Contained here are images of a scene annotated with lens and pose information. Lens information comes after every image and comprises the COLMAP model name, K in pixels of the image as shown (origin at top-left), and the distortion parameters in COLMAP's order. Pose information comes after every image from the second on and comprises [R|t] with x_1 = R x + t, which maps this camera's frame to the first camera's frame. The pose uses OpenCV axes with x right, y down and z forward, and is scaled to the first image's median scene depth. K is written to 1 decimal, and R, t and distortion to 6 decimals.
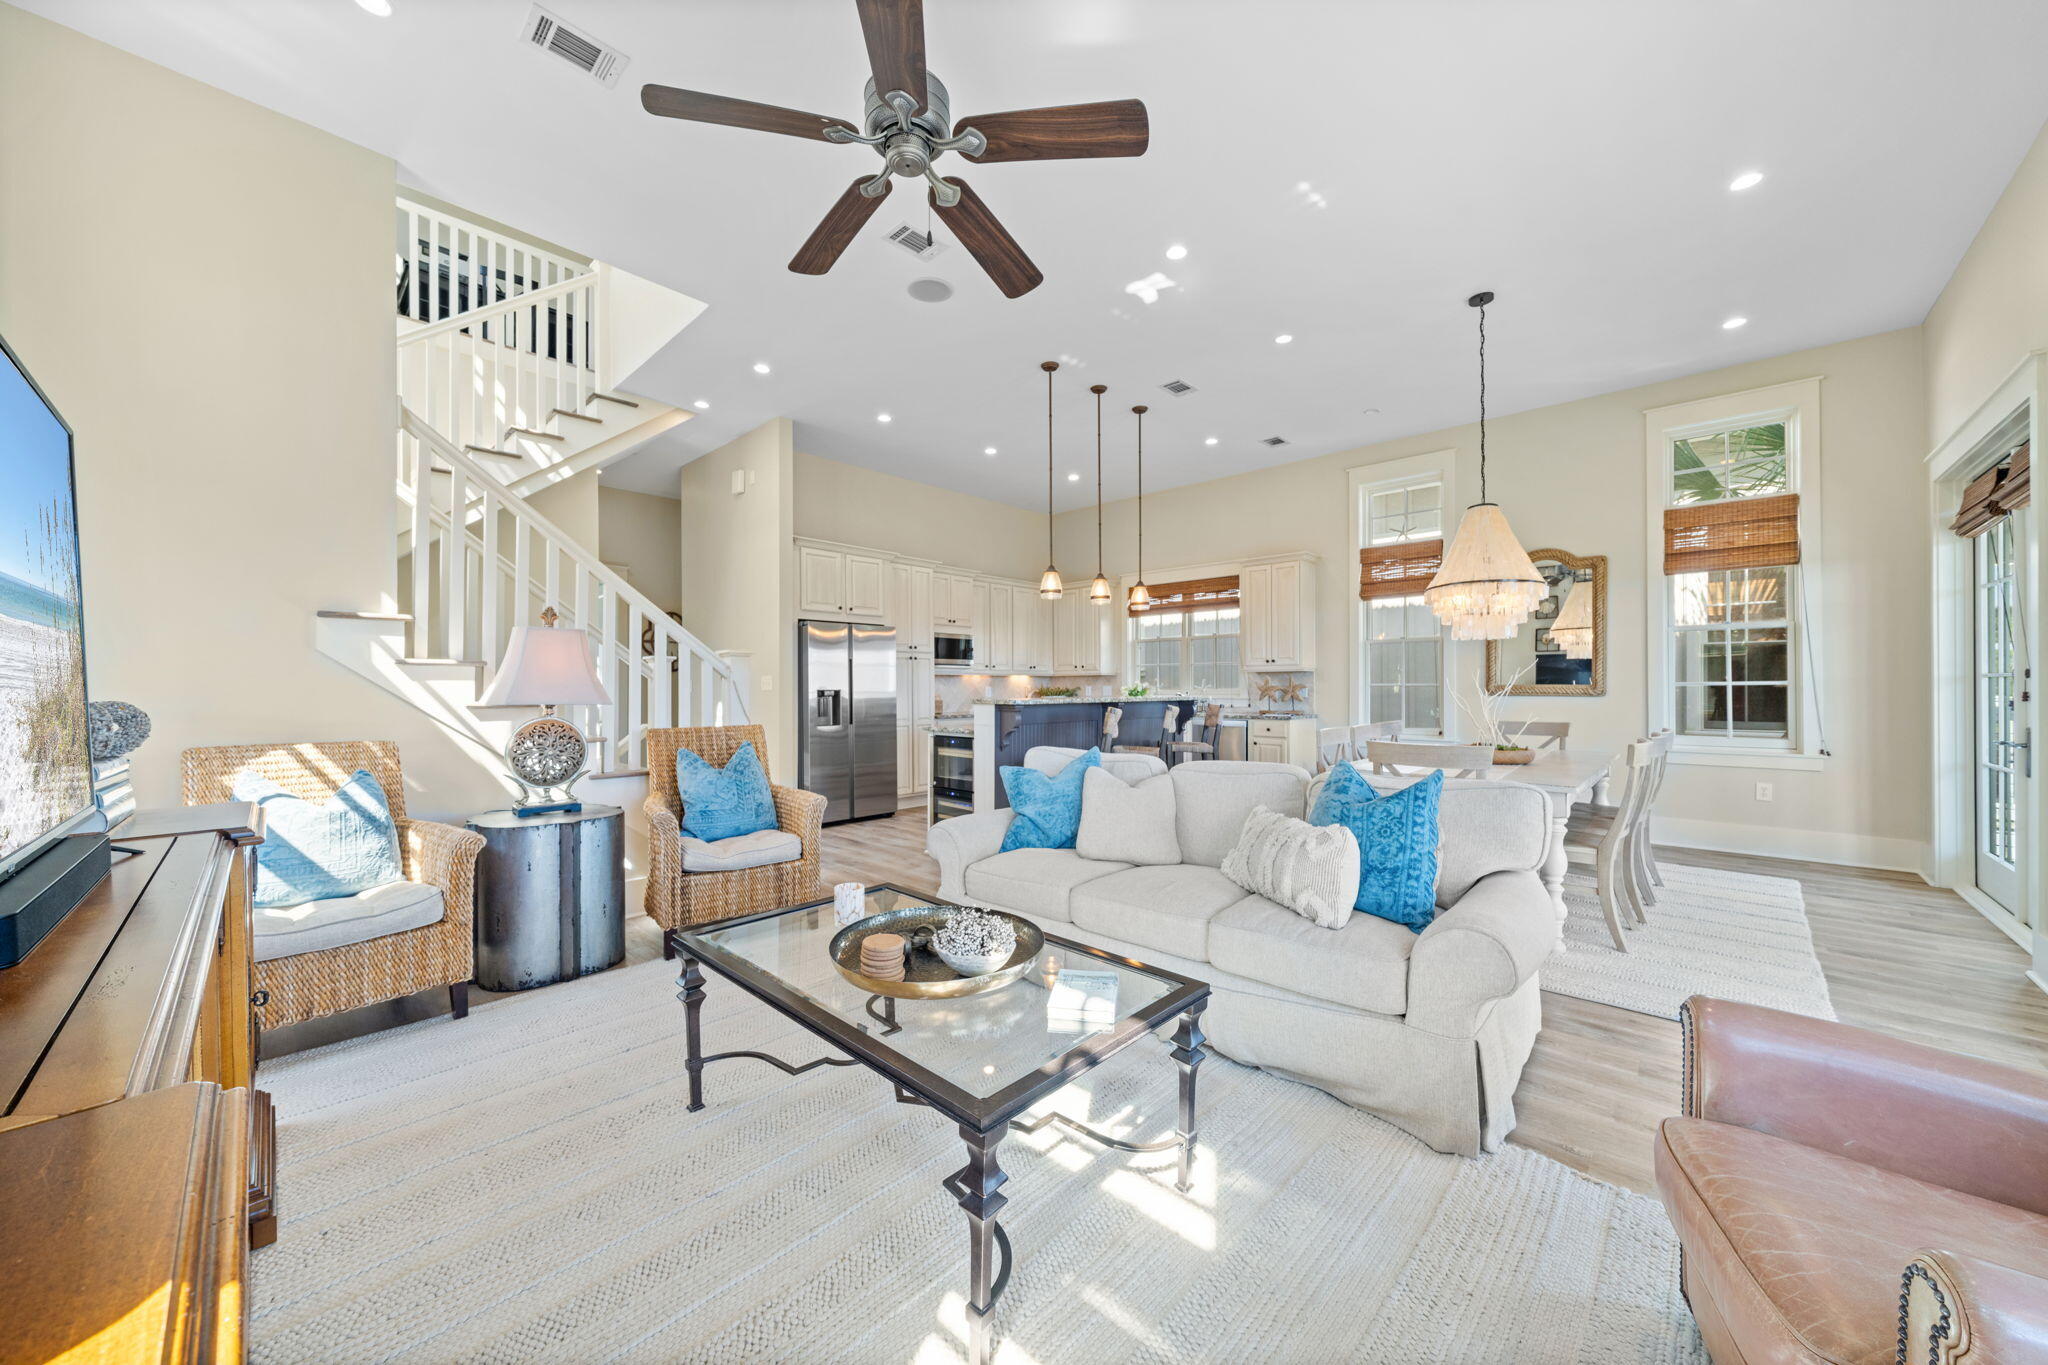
lens RADIAL K [[729.1, 0, 1019.3], [0, 729.1, 687.8], [0, 0, 1]] dist [-0.006230, 0.000585]
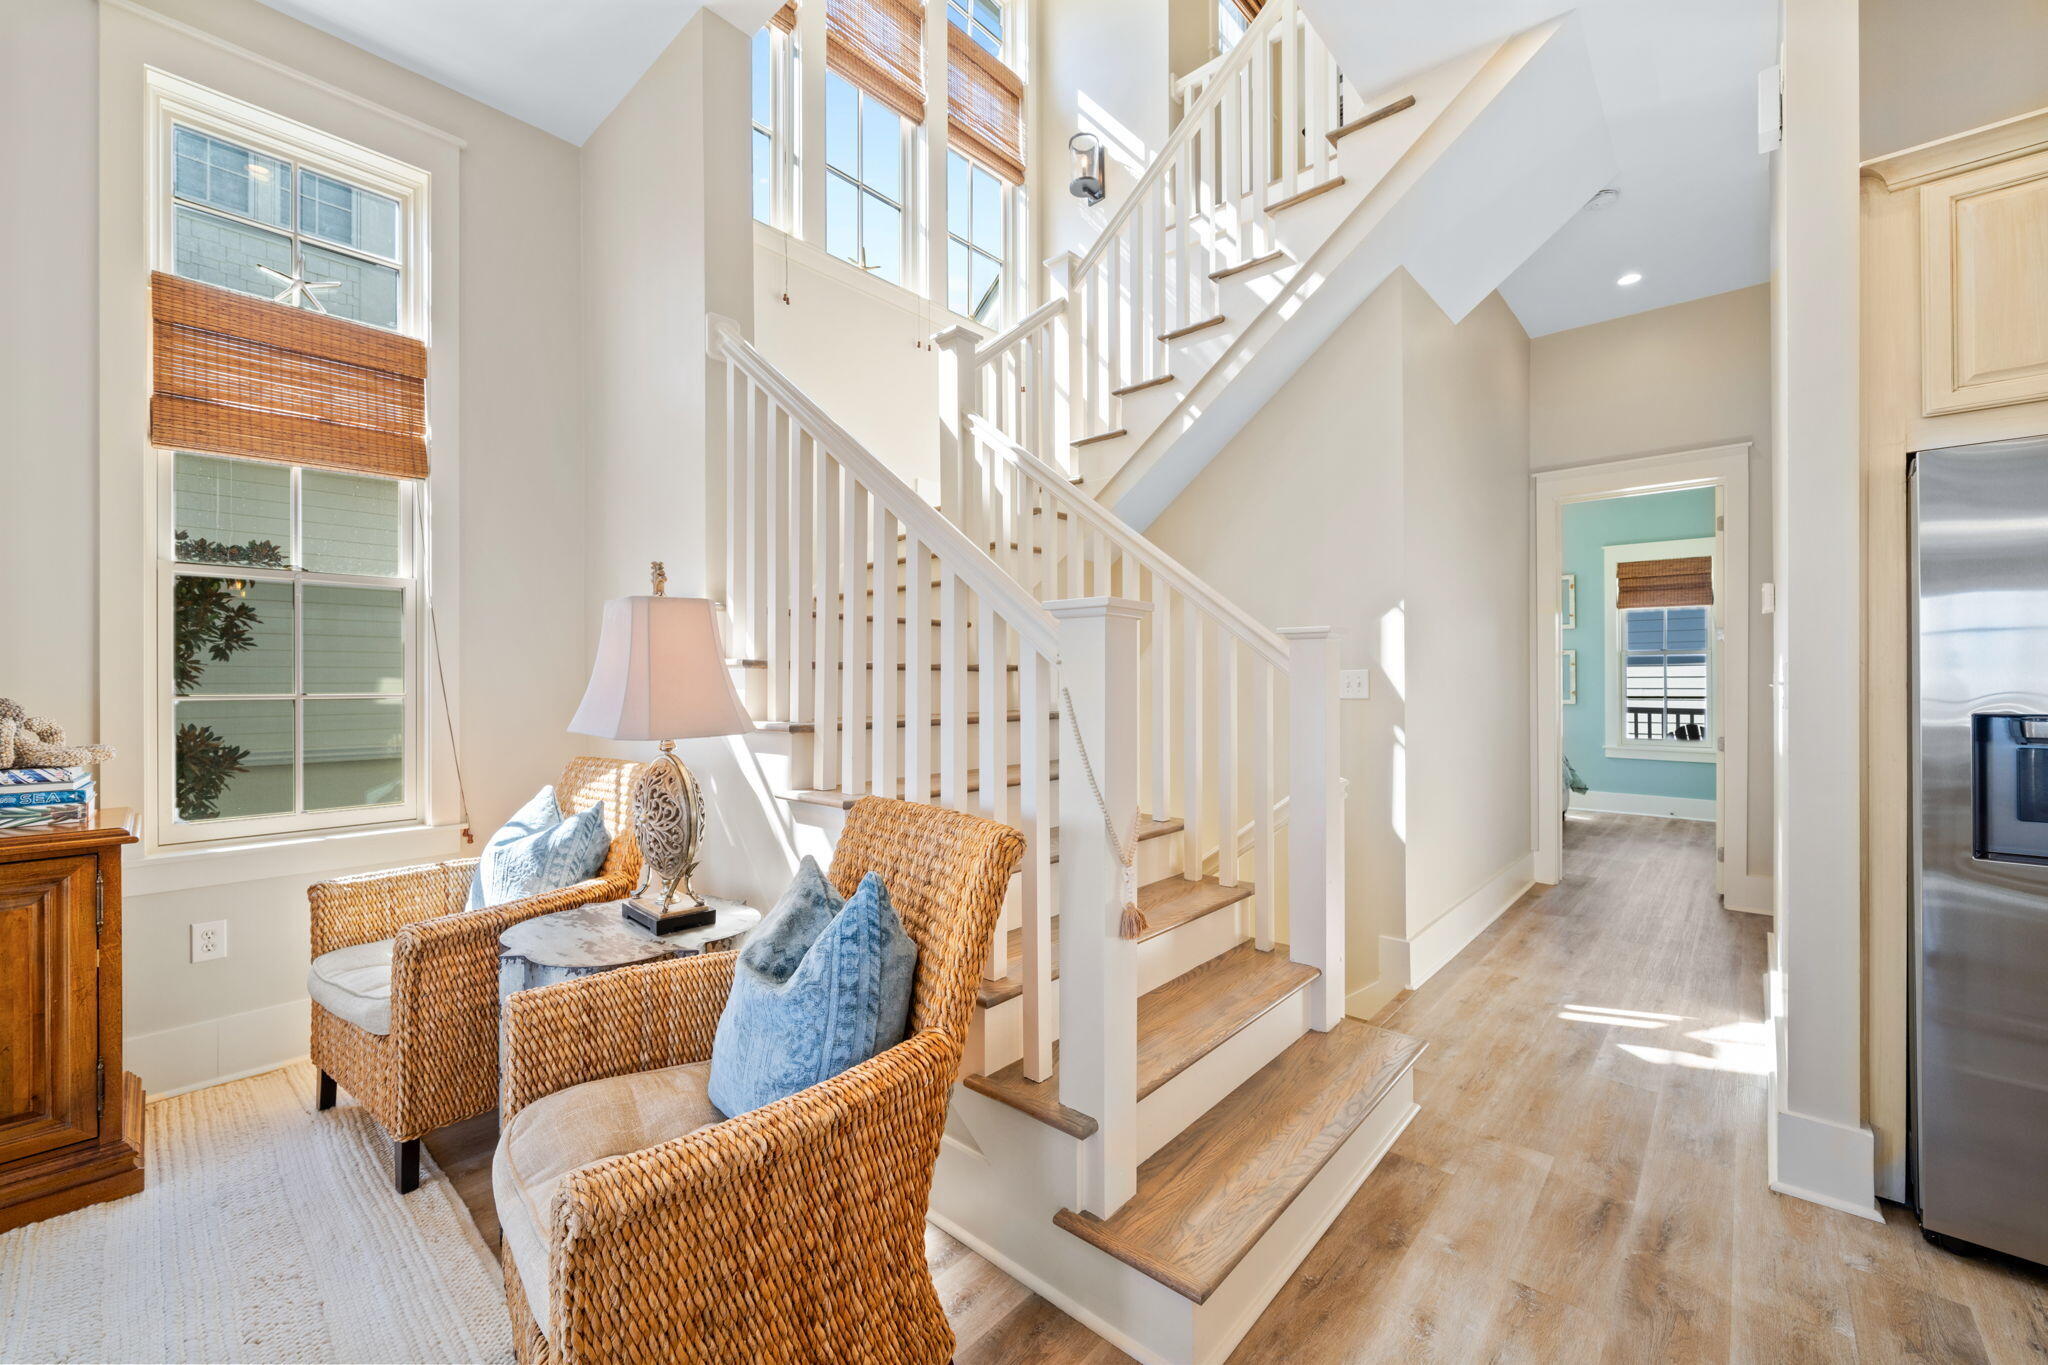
lens RADIAL K [[805.9, 0, 1013.5], [0, 805.9, 680.6], [0, 0, 1]] dist [0.000854, -0.001319]
pose [[0.017036, 0.000753, -0.999855, -0.003432], [0.003006, 0.999995, 0.000805, -0.009178], [0.999850, -0.003020, 0.017034, 0.625894]]
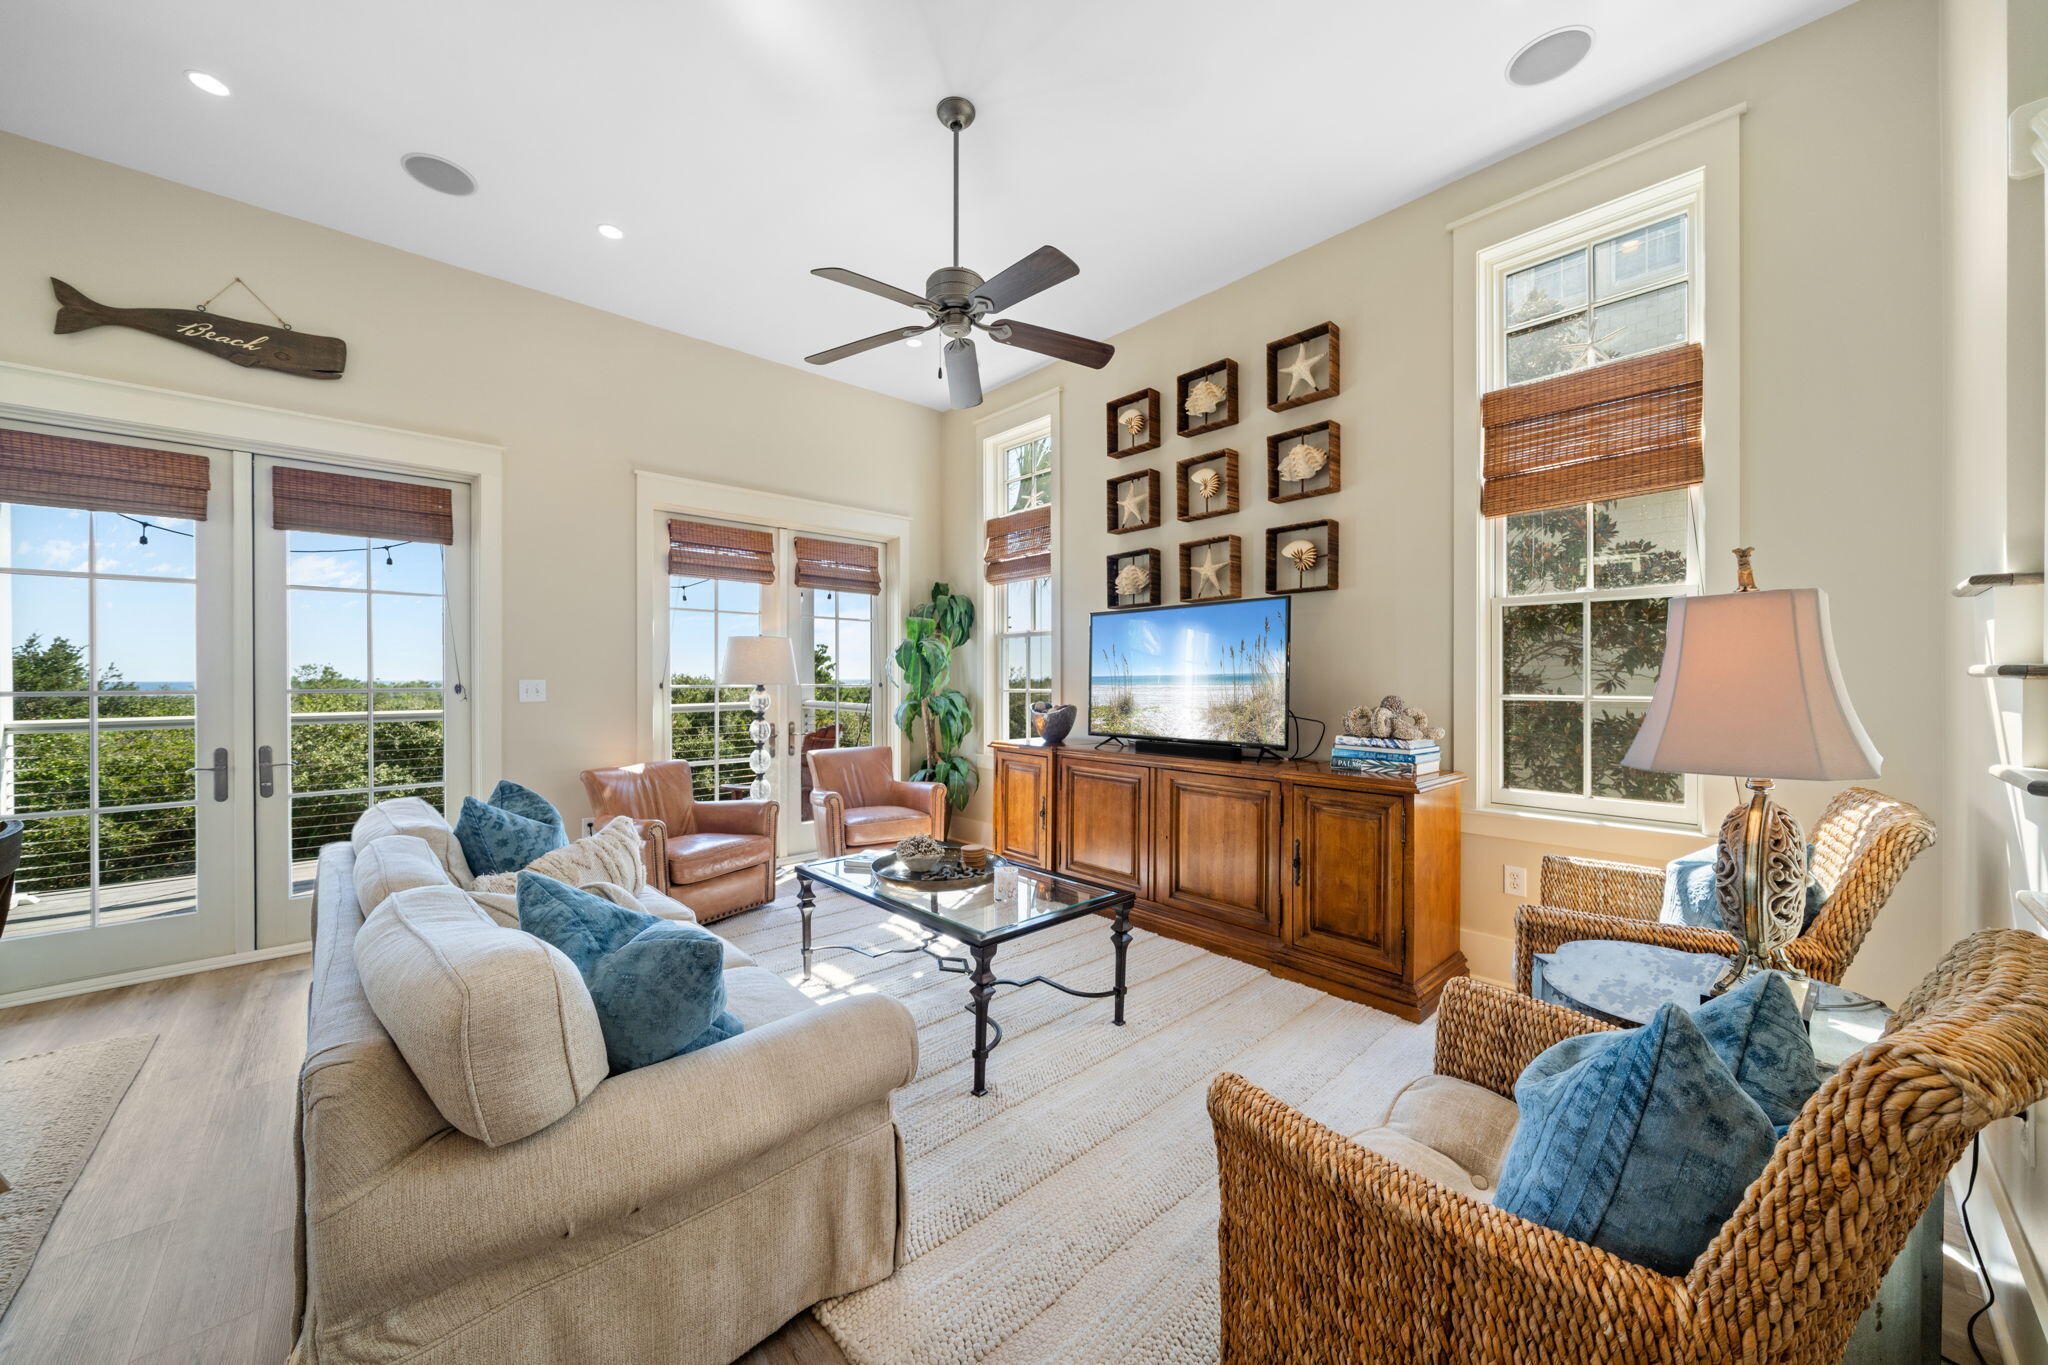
lens RADIAL K [[729.1, 0, 1022.1], [0, 729.1, 681.2], [0, 0, 1]] dist [-0.006230, 0.000585]
pose [[-0.997709, 0.003489, 0.067558, -0.115506], [0.003951, 0.999970, 0.006706, -0.017052], [-0.067532, 0.006957, -0.997693, 0.730846]]
